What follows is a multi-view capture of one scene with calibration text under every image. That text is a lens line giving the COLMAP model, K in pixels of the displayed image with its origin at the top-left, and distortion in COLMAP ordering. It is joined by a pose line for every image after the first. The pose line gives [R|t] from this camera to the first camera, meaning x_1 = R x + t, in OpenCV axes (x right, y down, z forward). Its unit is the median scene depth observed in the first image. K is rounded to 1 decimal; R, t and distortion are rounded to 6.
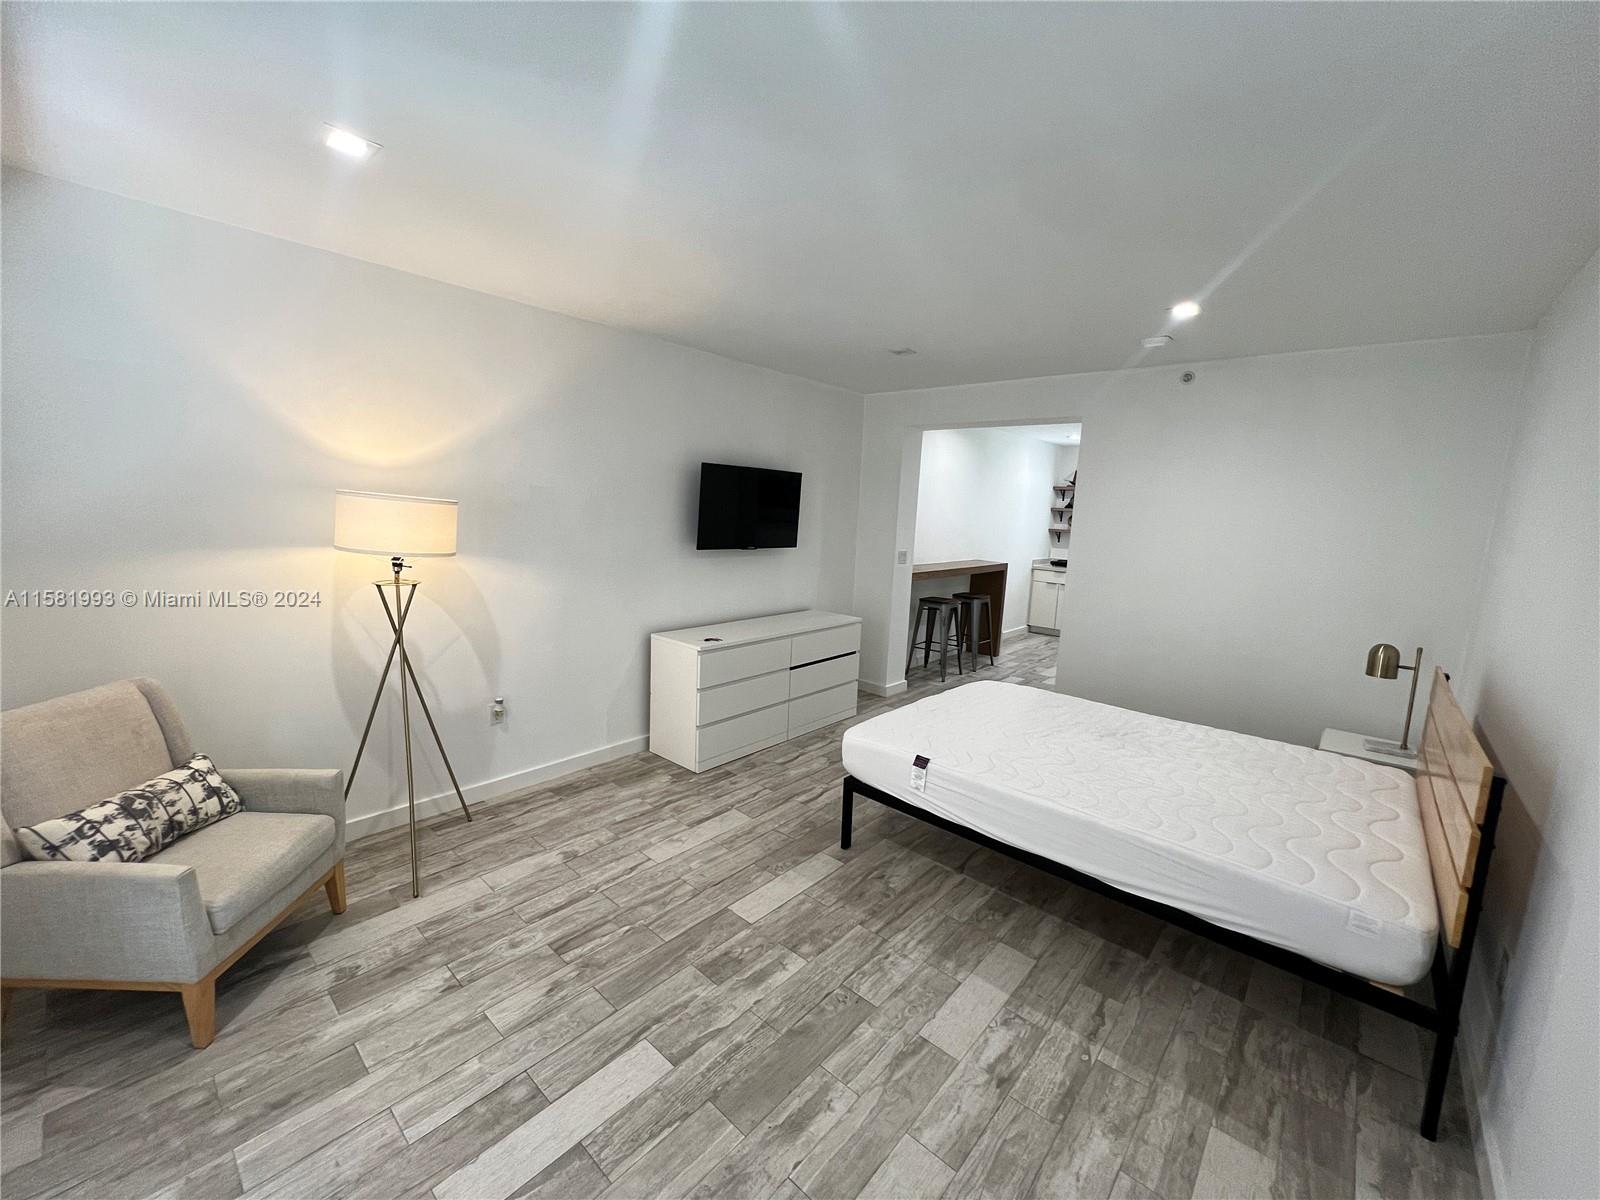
lens RADIAL K [[637.6, 0, 805.4], [0, 637.6, 598.8], [0, 0, 1]] dist [-0.007400, 0.000447]
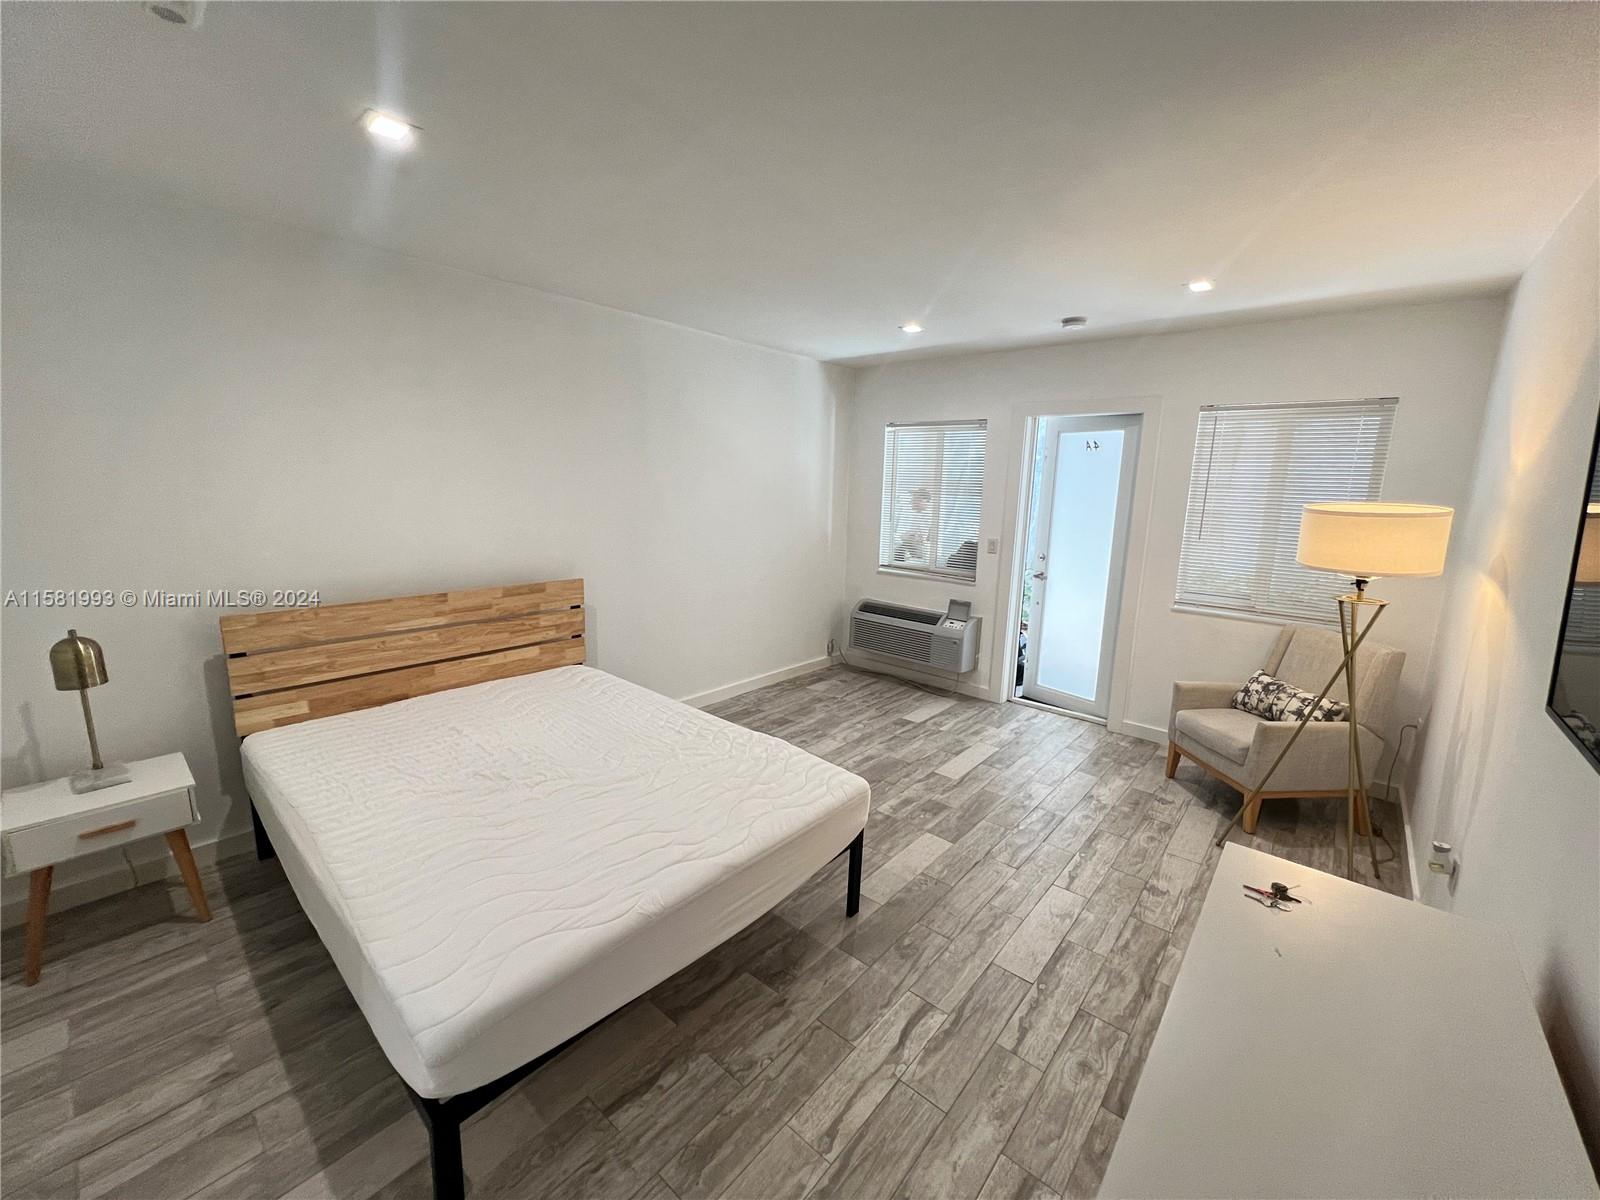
lens RADIAL K [[637.6, 0, 798.3], [0, 637.6, 590.6], [0, 0, 1]] dist [-0.007400, 0.000447]
pose [[-0.997827, -0.064492, -0.013524, 0.210399], [-0.065463, 0.946725, 0.315321, -0.302654], [-0.007533, 0.315521, -0.948889, 2.039585]]
